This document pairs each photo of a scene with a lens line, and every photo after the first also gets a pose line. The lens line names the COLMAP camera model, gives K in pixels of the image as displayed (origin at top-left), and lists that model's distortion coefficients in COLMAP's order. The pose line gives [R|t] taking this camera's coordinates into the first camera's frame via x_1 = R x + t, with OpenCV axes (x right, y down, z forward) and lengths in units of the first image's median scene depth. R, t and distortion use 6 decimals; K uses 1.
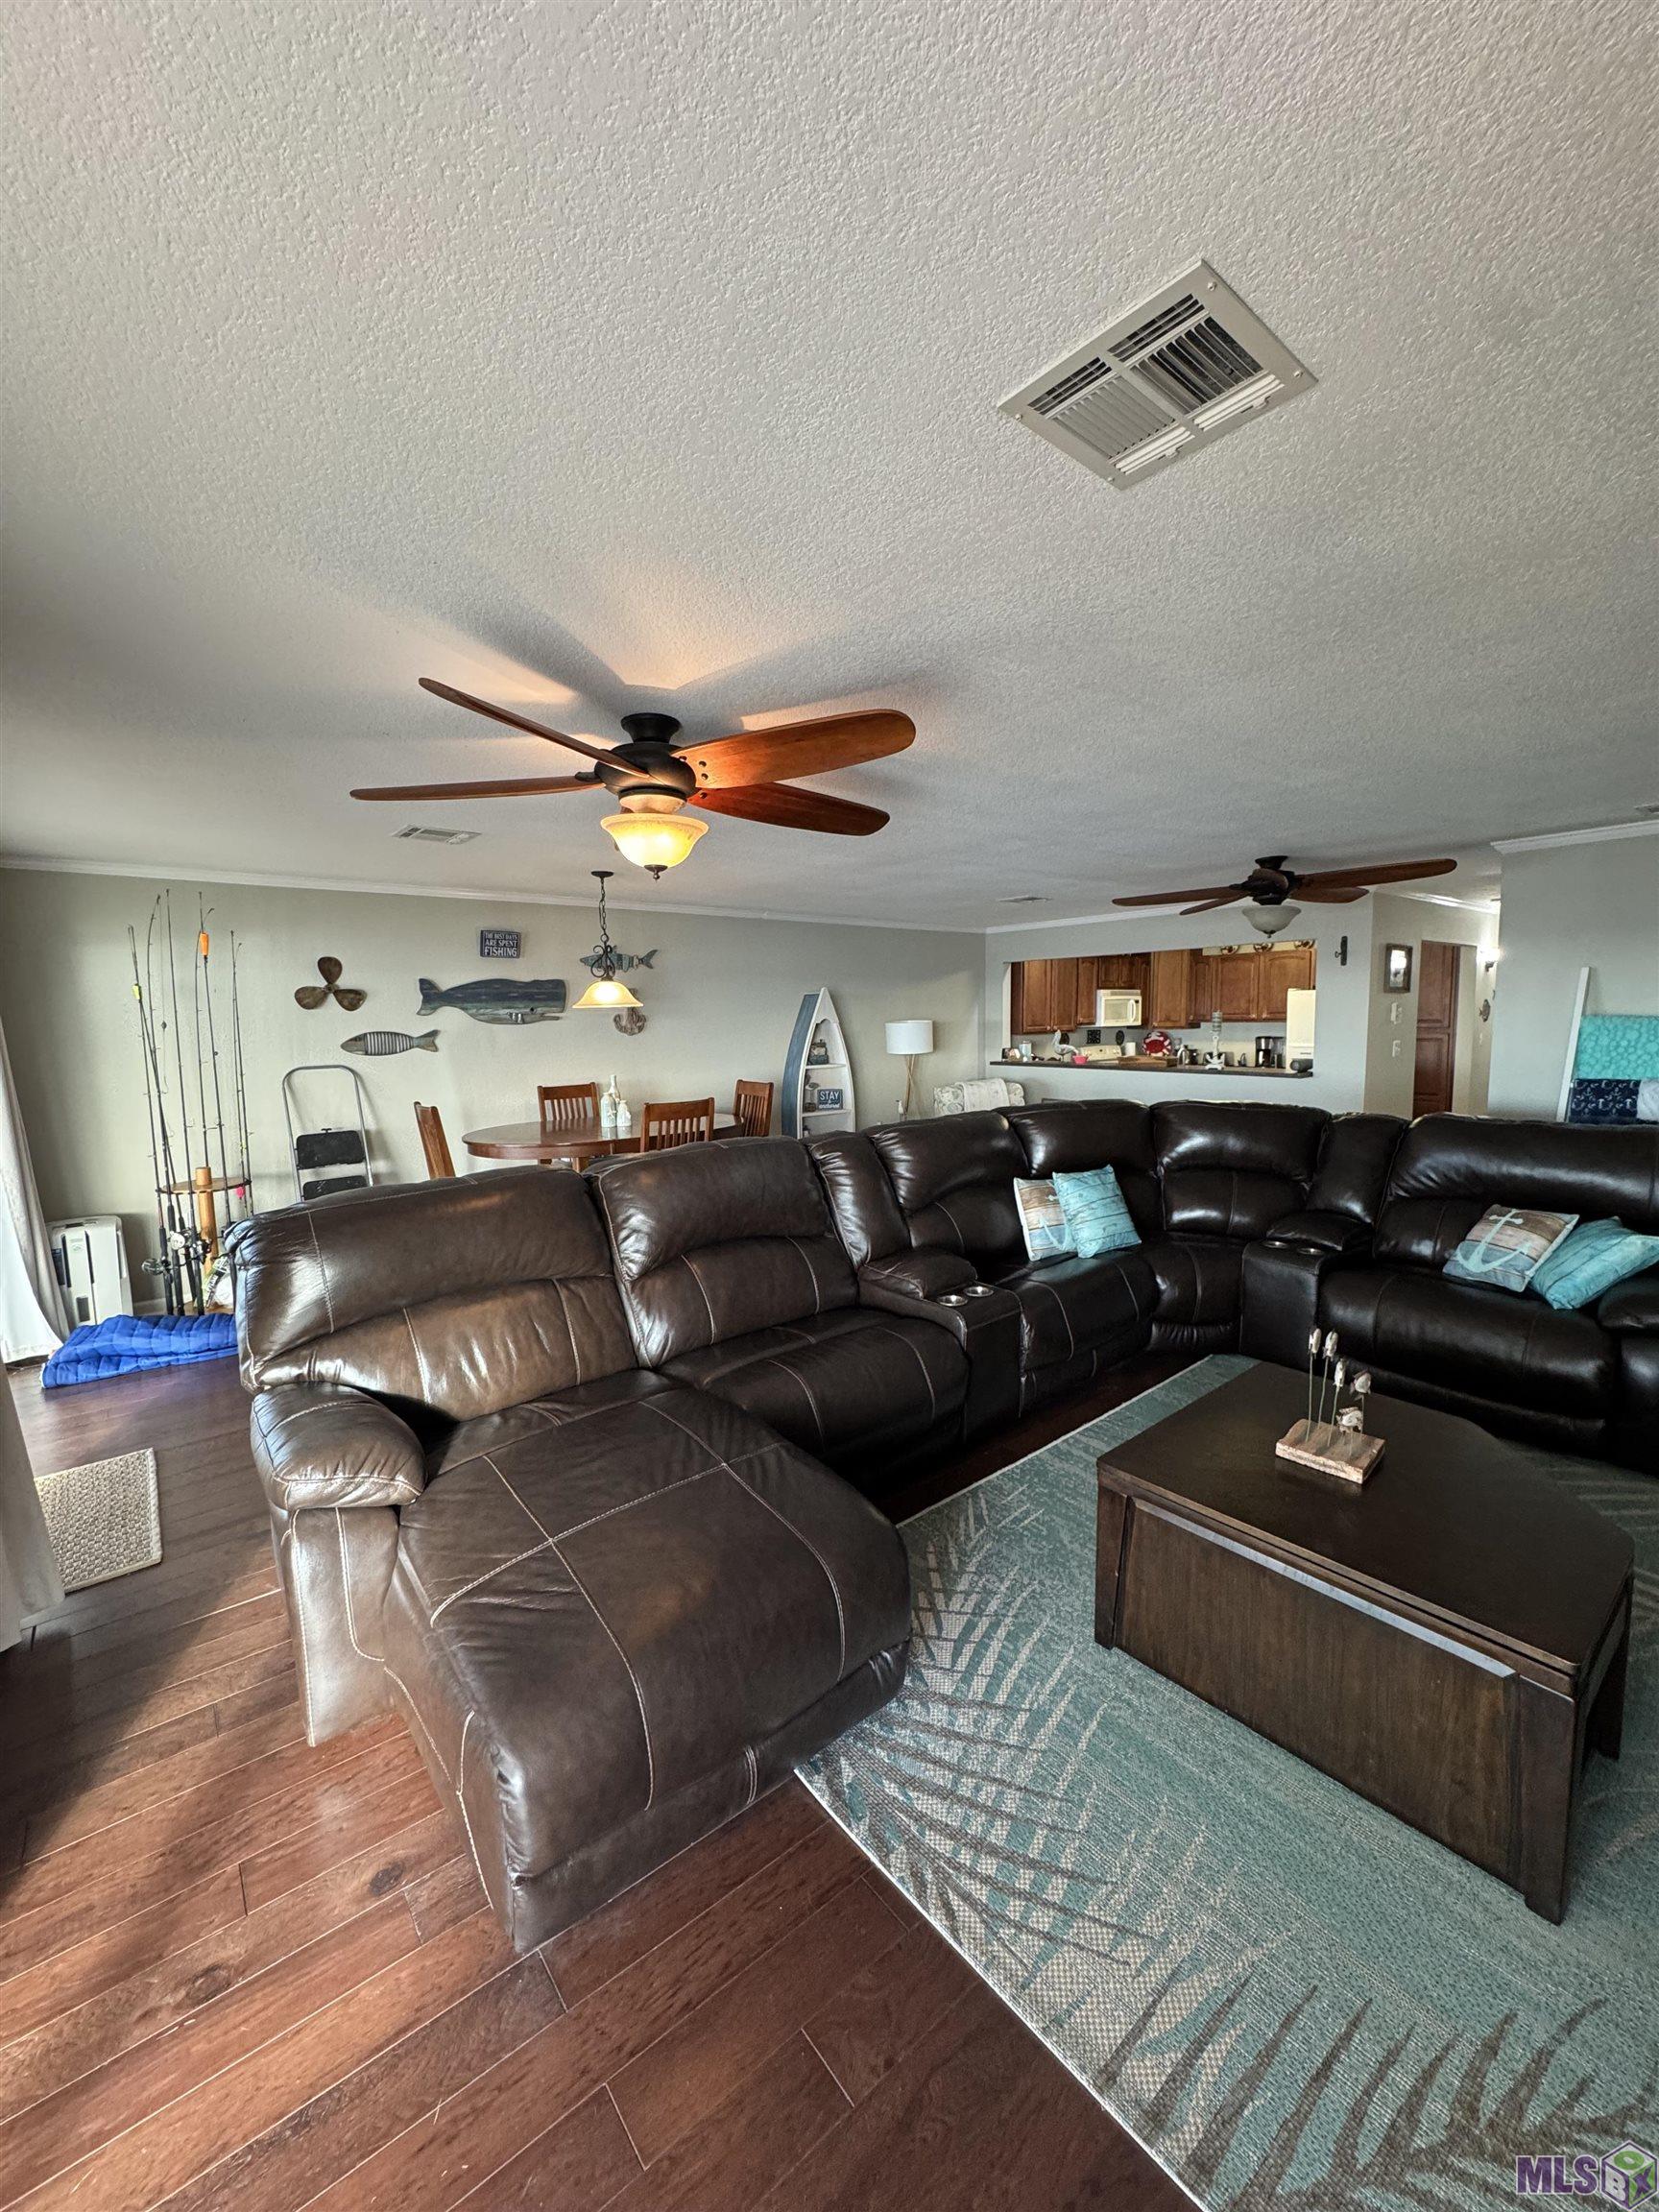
lens RADIAL K [[885.6, 0, 834.7], [0, 885.6, 1103.1], [0, 0, 1]] dist [-0.001371, -0.000271]
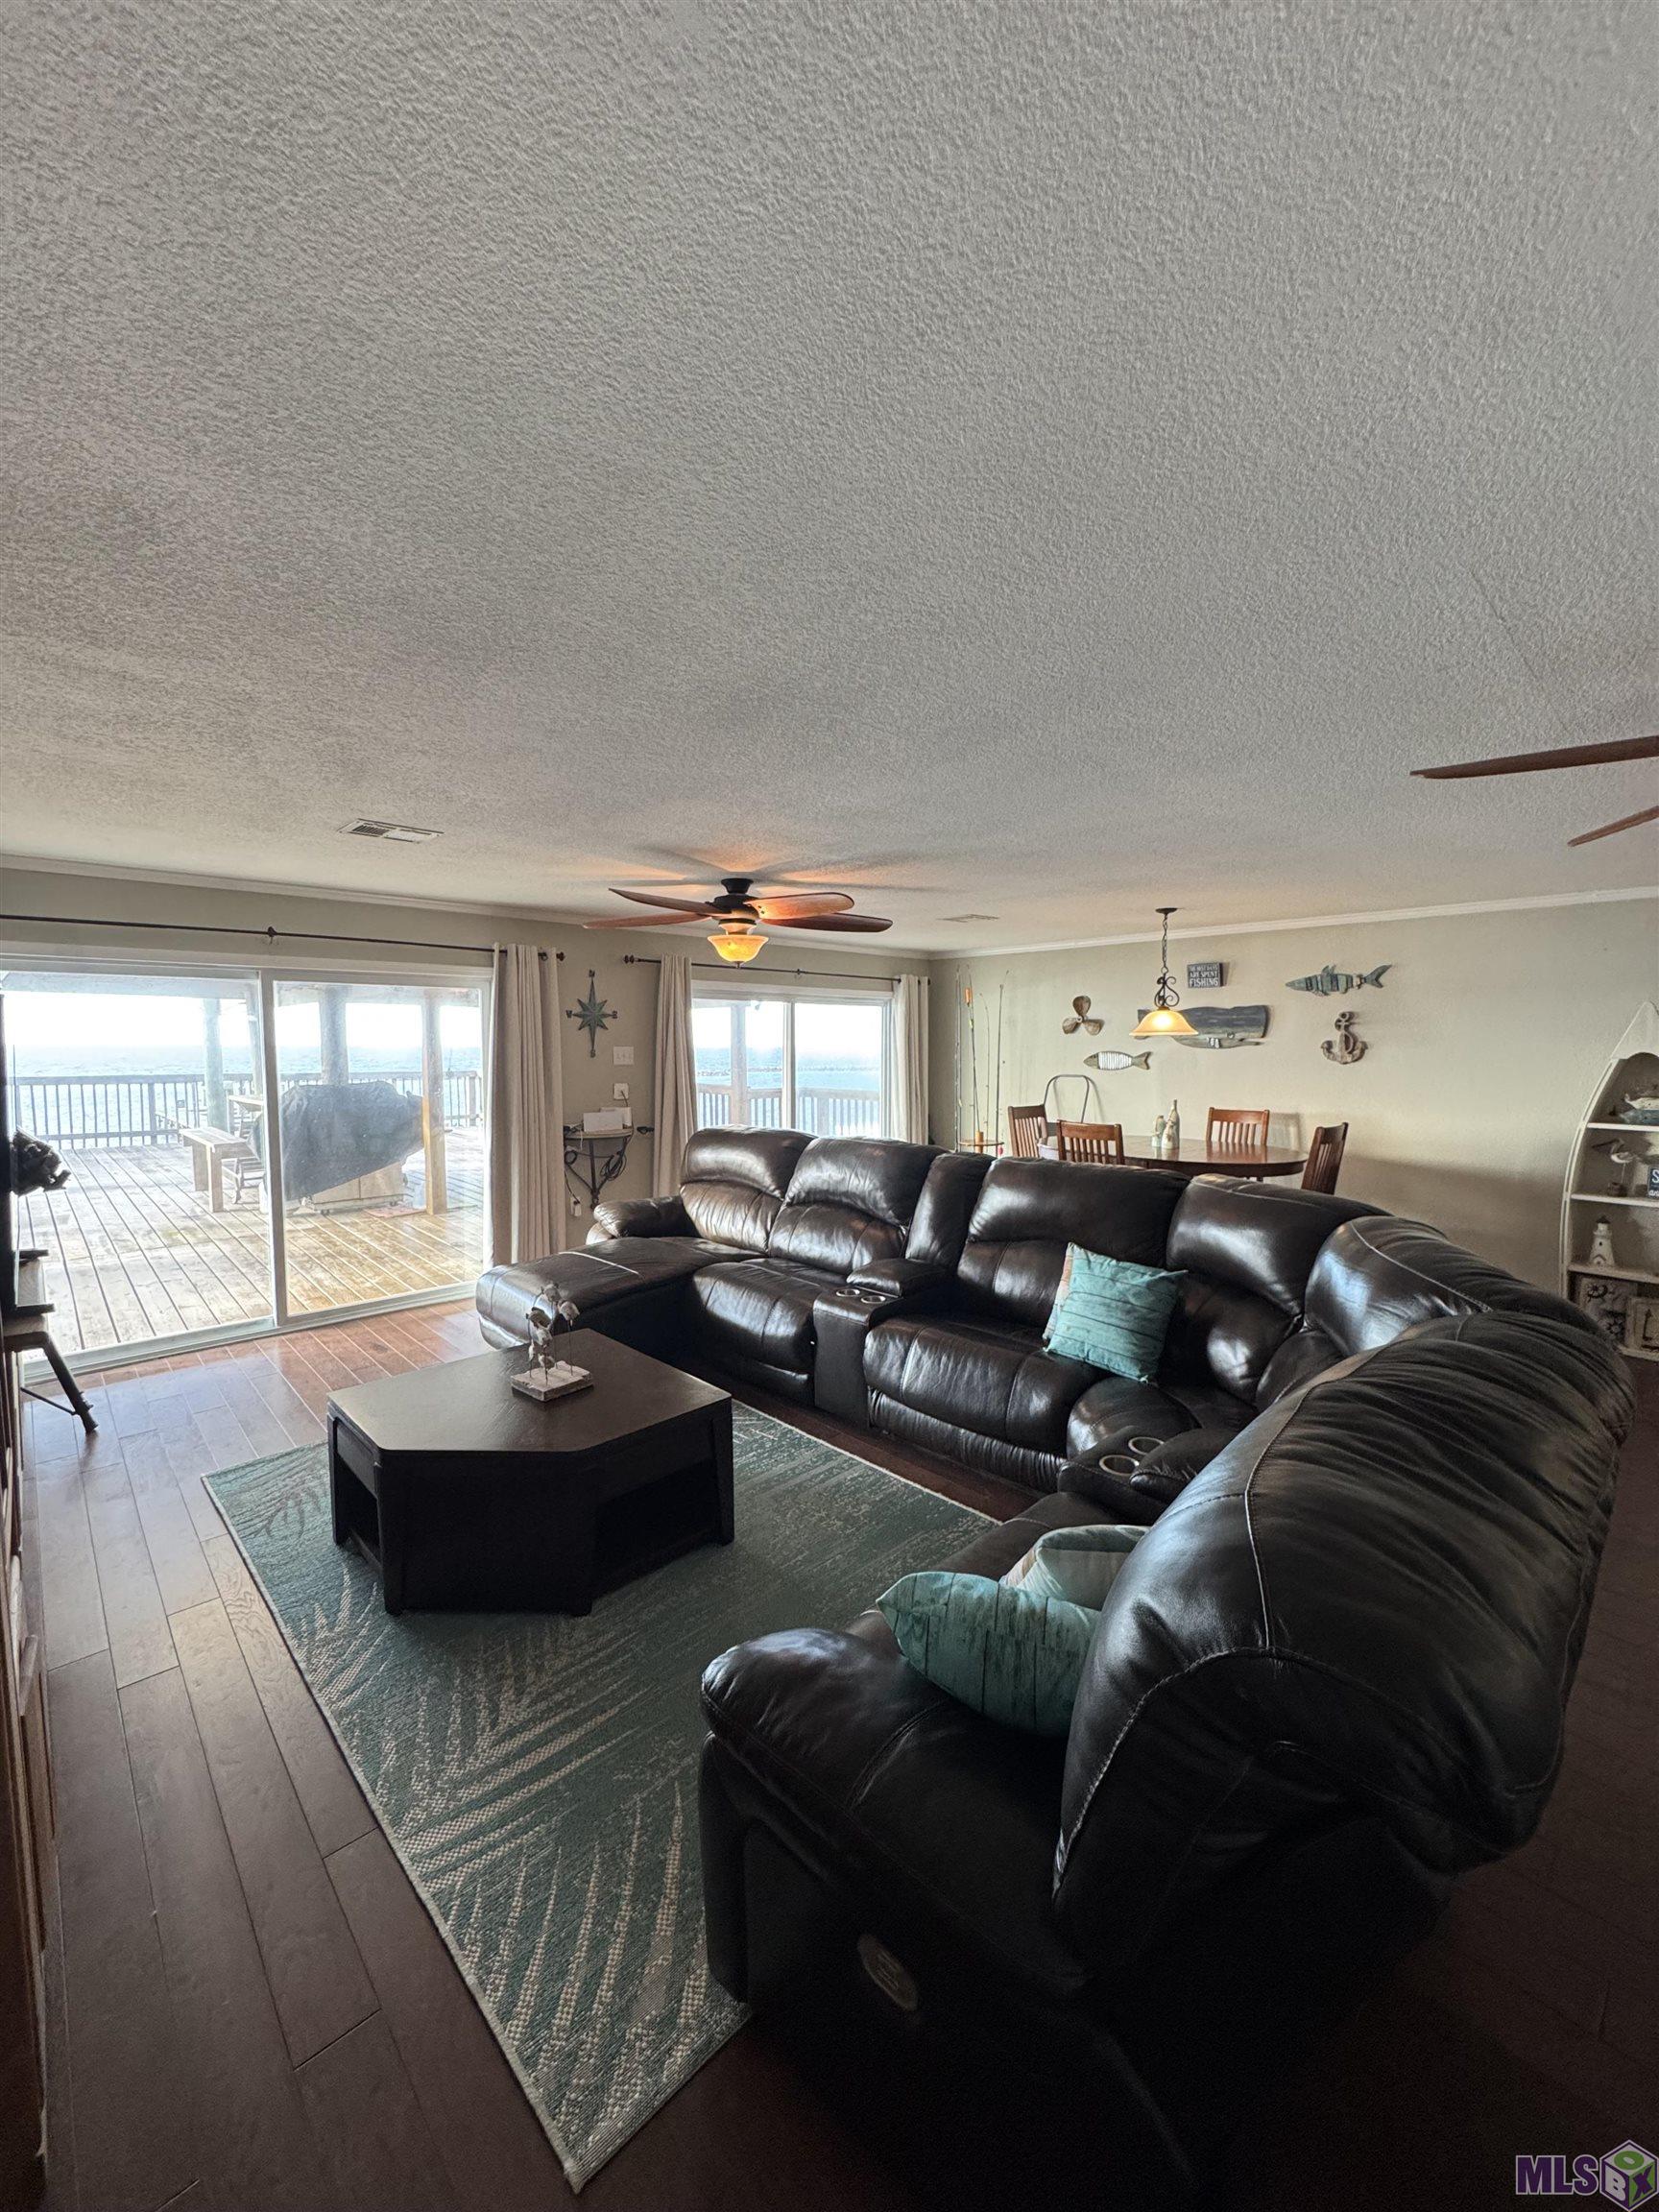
lens RADIAL K [[885.6, 0, 834.7], [0, 885.6, 1103.1], [0, 0, 1]] dist [-0.001371, -0.000271]
pose [[0.061227, 0.087832, -0.994252, 0.456642], [-0.097433, 0.991889, 0.081623, -0.043731], [0.993357, 0.091876, 0.069288, 0.313336]]
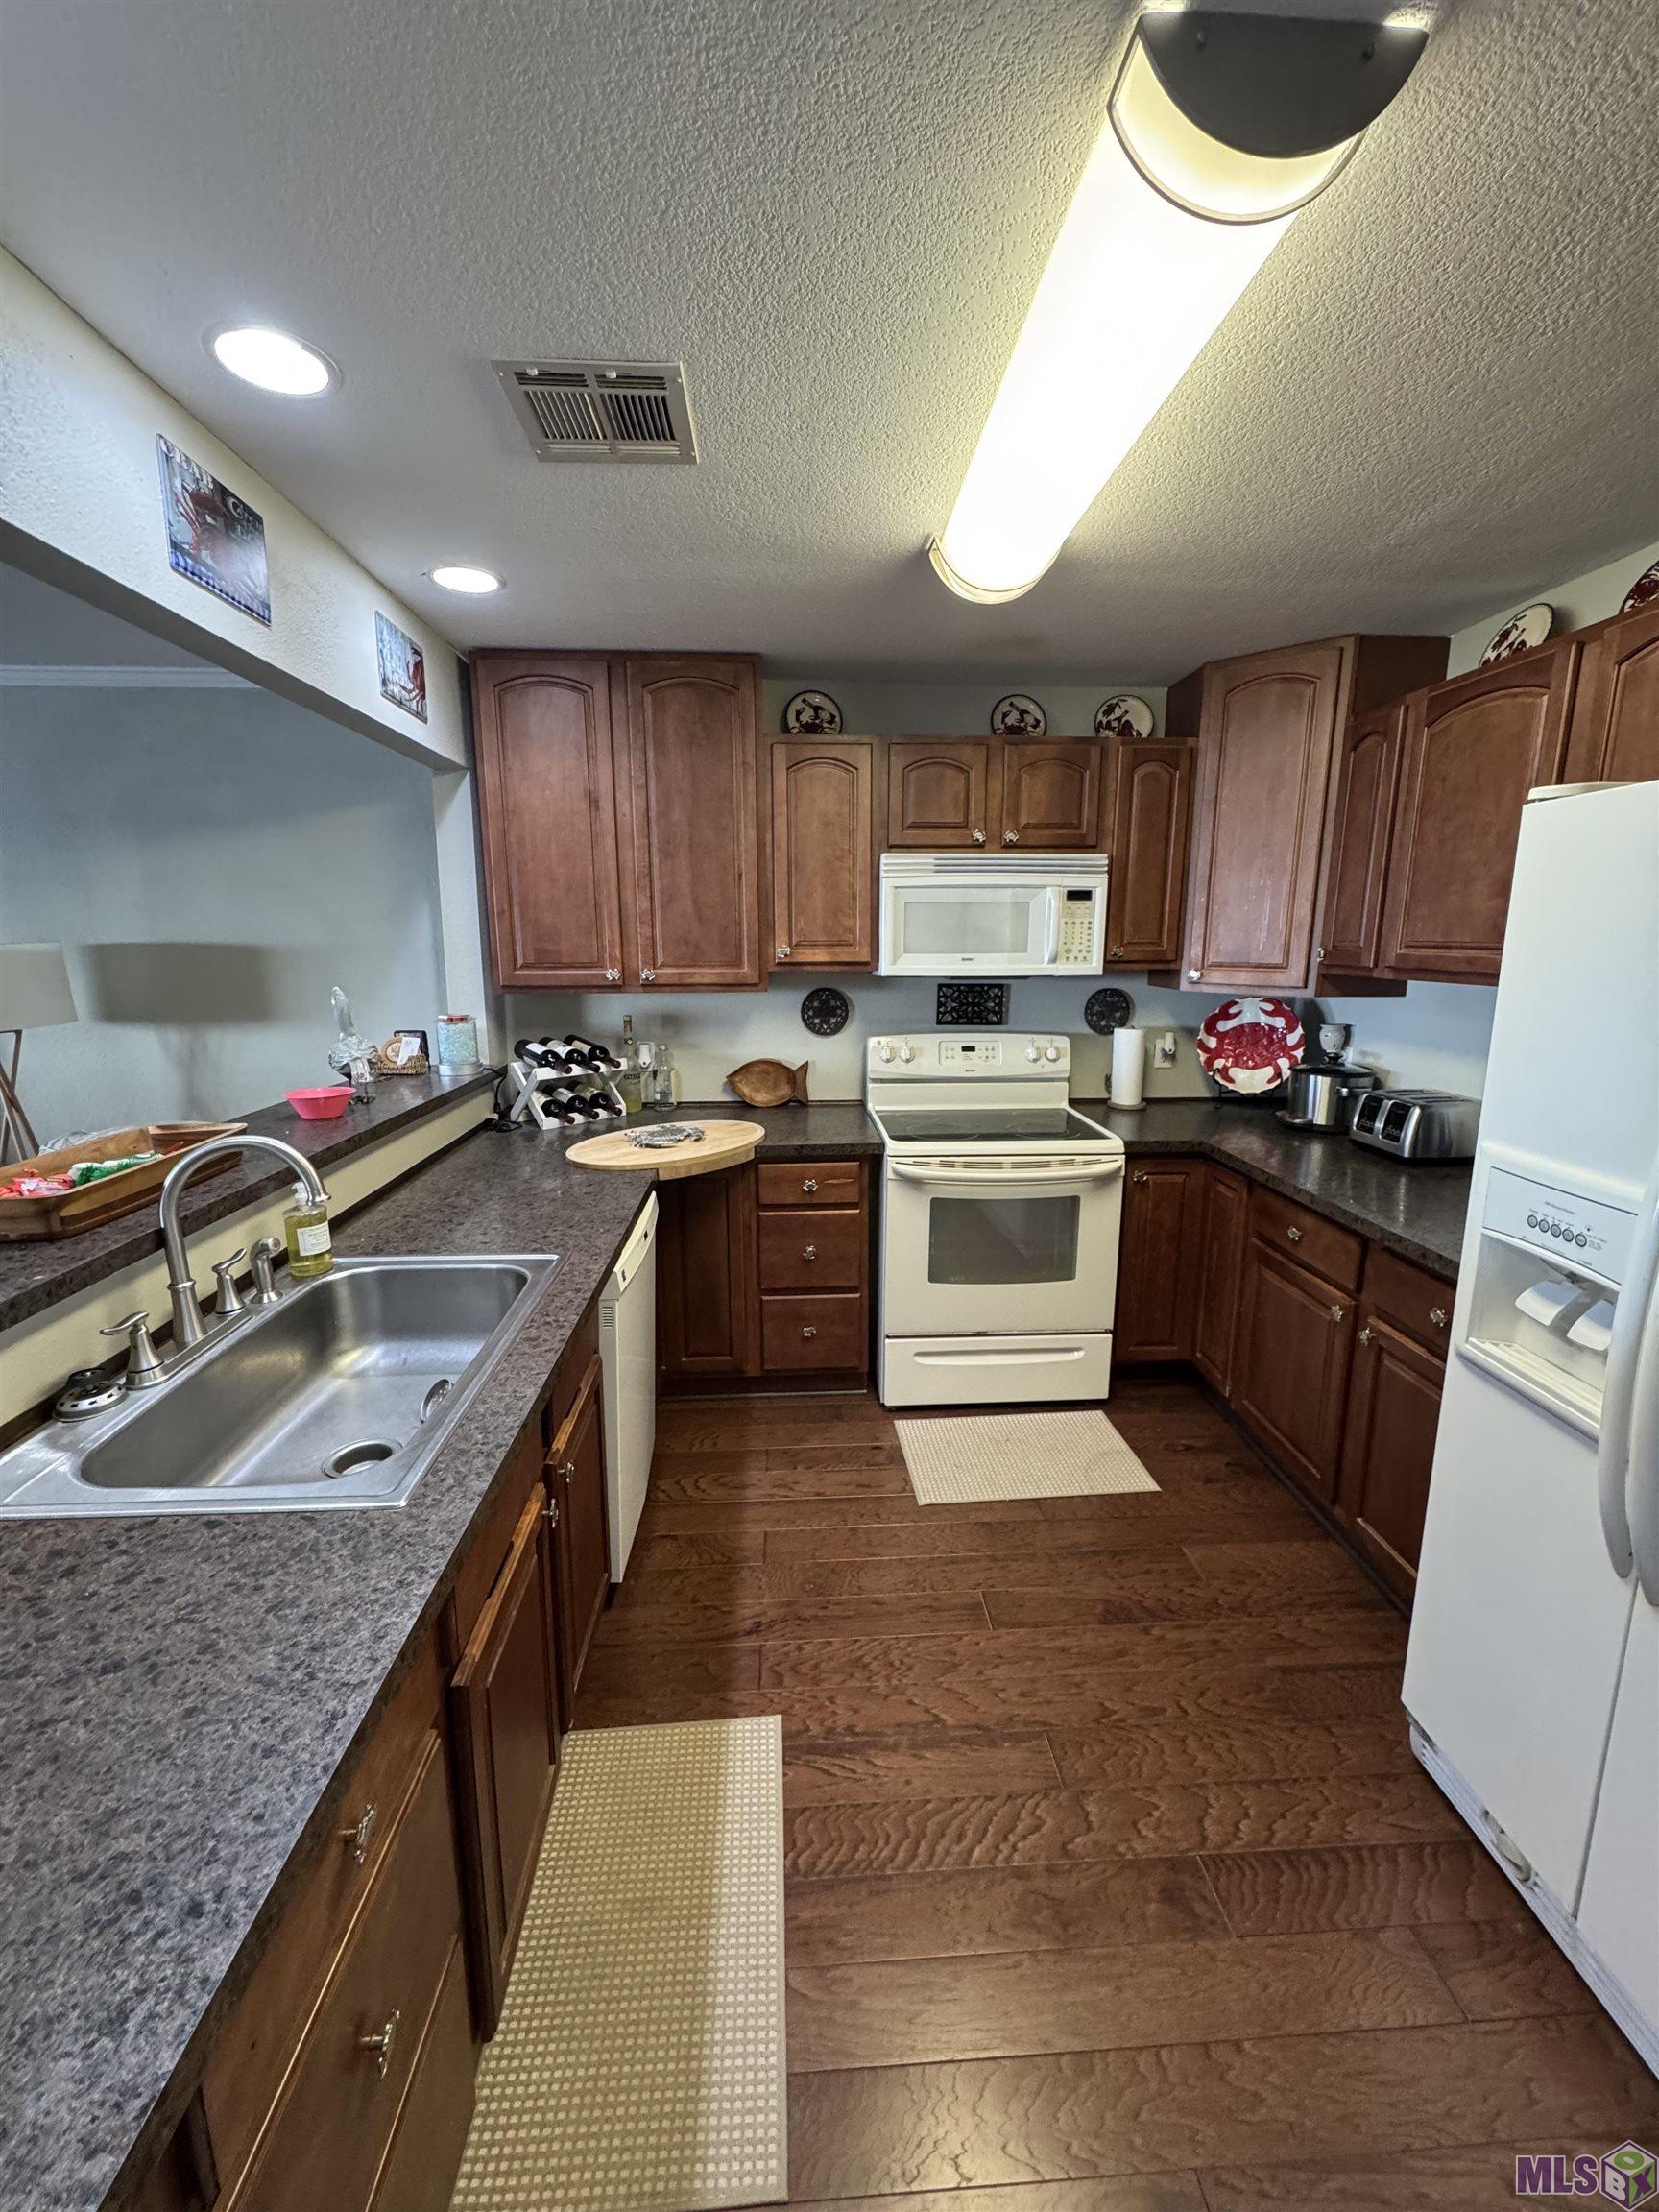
lens RADIAL K [[885.6, 0, 834.7], [0, 885.6, 1103.1], [0, 0, 1]] dist [-0.001371, -0.000271]
pose [[0.808932, 0.128604, -0.573663, 0.509979], [-0.074651, 0.990352, 0.116752, -0.083654], [0.583143, -0.051620, 0.810728, 0.801325]]
